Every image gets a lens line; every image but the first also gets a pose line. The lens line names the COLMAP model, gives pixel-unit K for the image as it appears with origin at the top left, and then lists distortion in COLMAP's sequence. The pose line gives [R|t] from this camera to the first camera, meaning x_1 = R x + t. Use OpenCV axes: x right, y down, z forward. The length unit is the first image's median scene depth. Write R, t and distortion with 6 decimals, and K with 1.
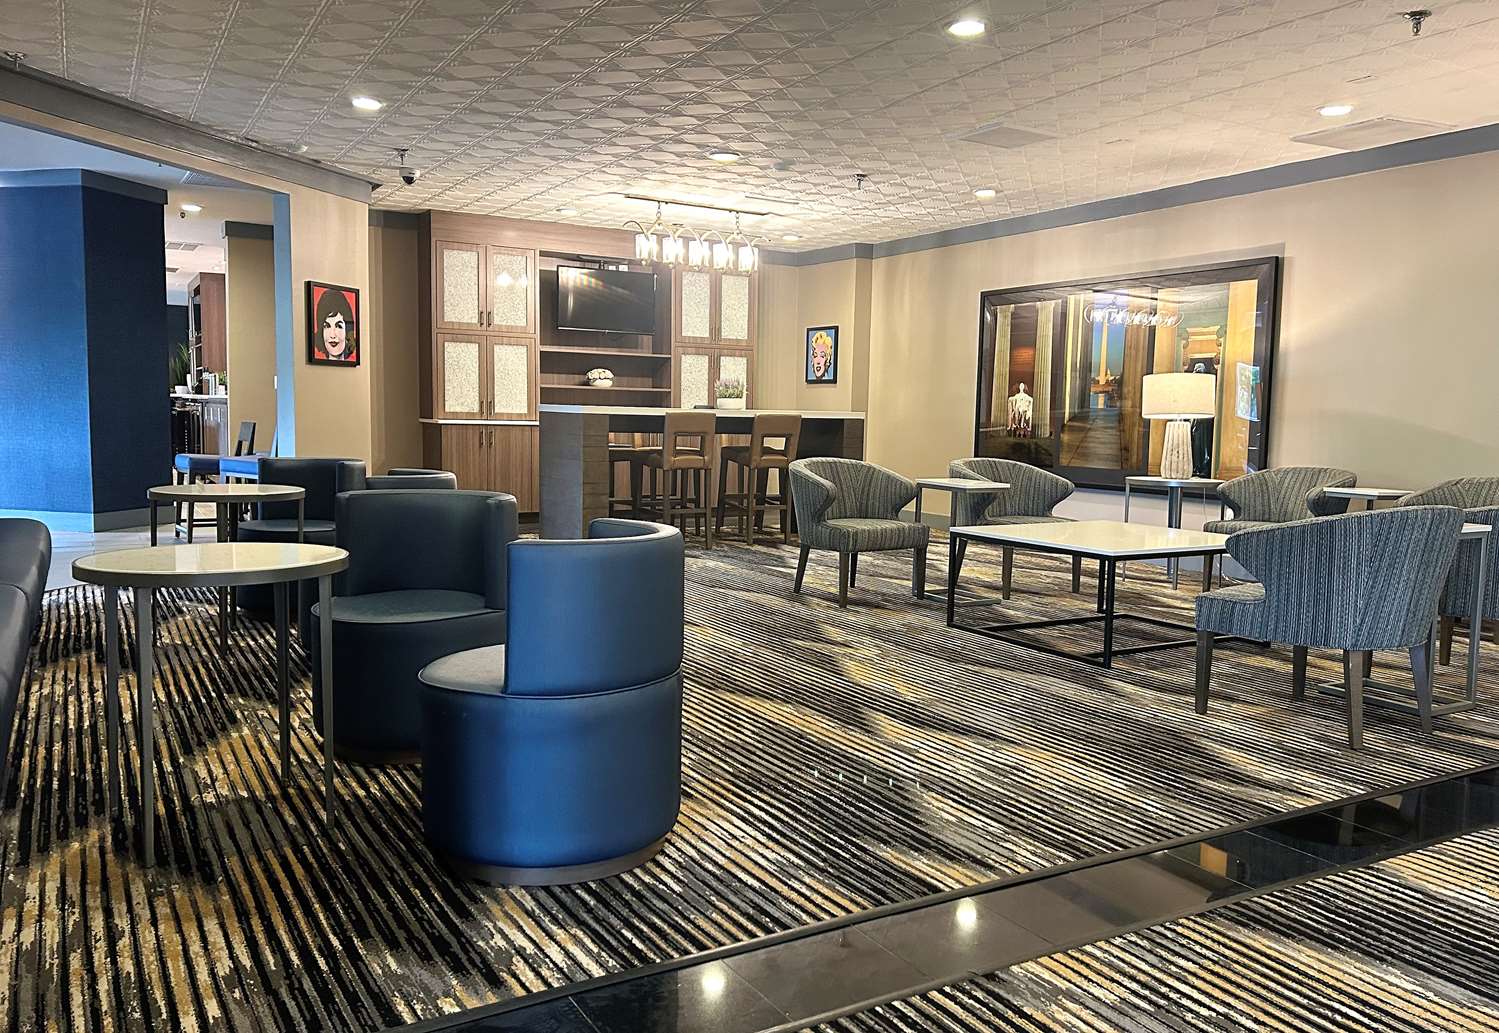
lens RADIAL K [[1185.7, 0, 750.6], [0, 1185.7, 519.2], [0, 0, 1]] dist [-0.000452, -0.000128]
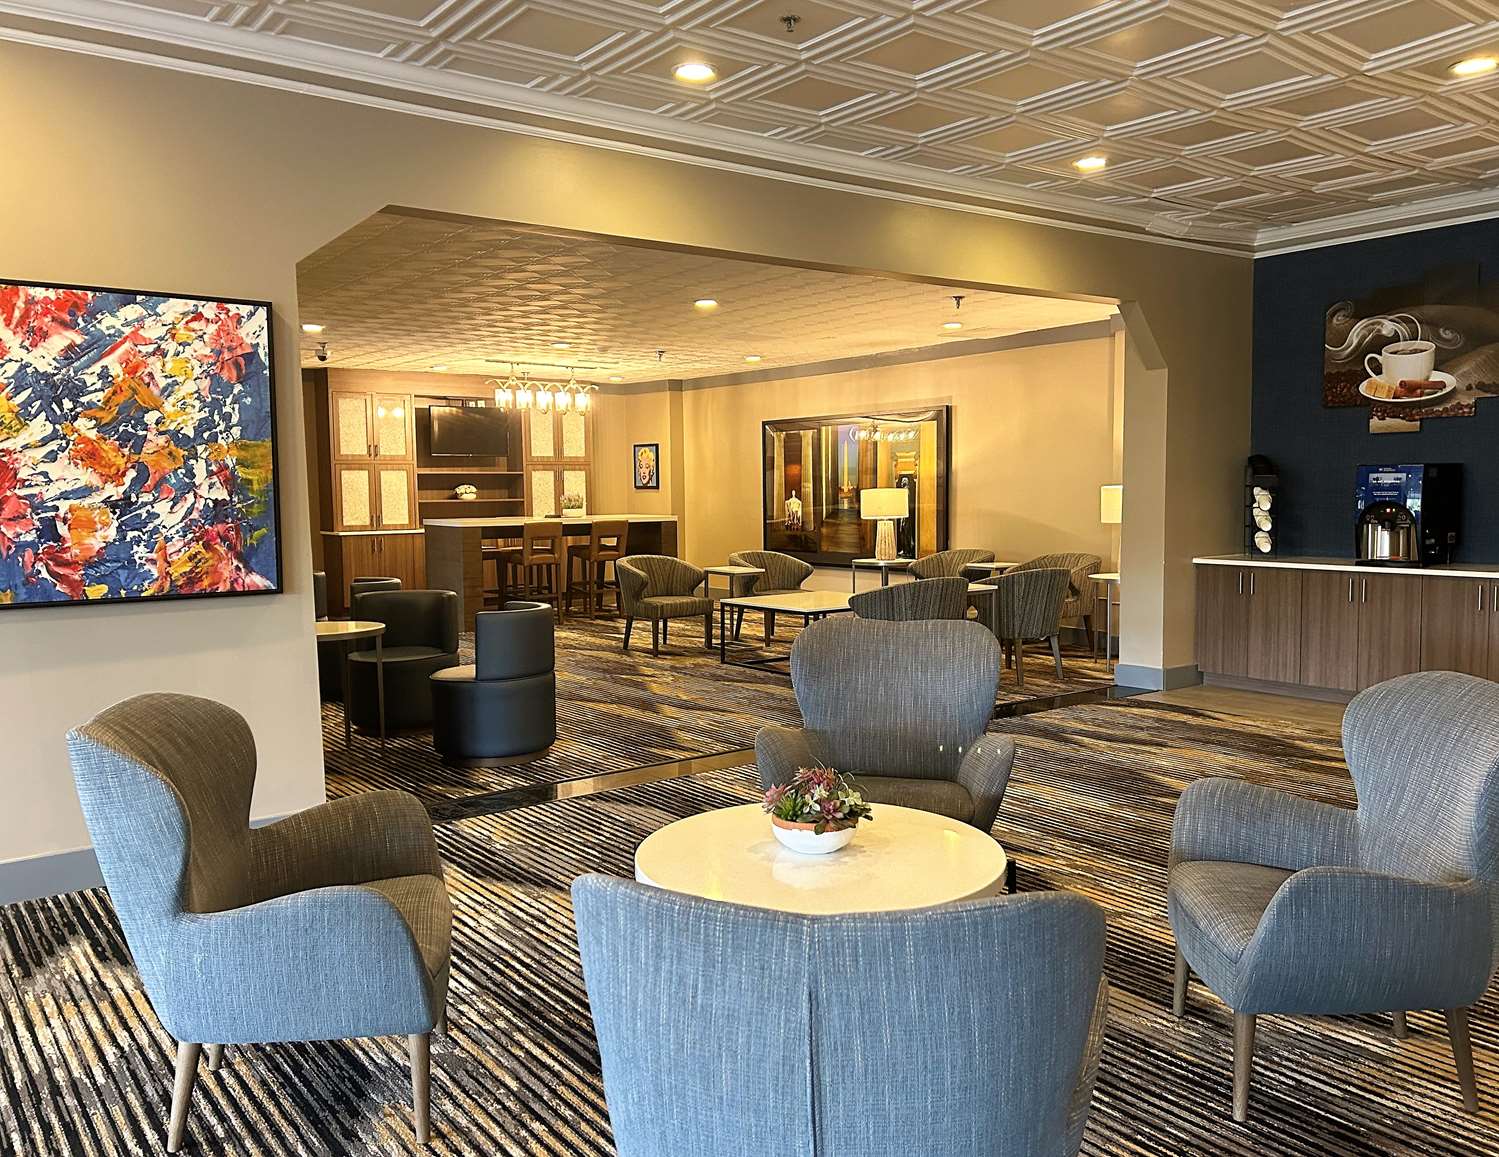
lens RADIAL K [[1240.1, 0, 789.0], [0, 1240.1, 584.8], [0, 0, 1]] dist [0.005630, -0.001349]
pose [[0.987787, -0.041104, 0.150292, 0.009961], [0.042758, 0.999055, -0.007790, 0.002808], [-0.149830, 0.014121, 0.988611, -0.423442]]
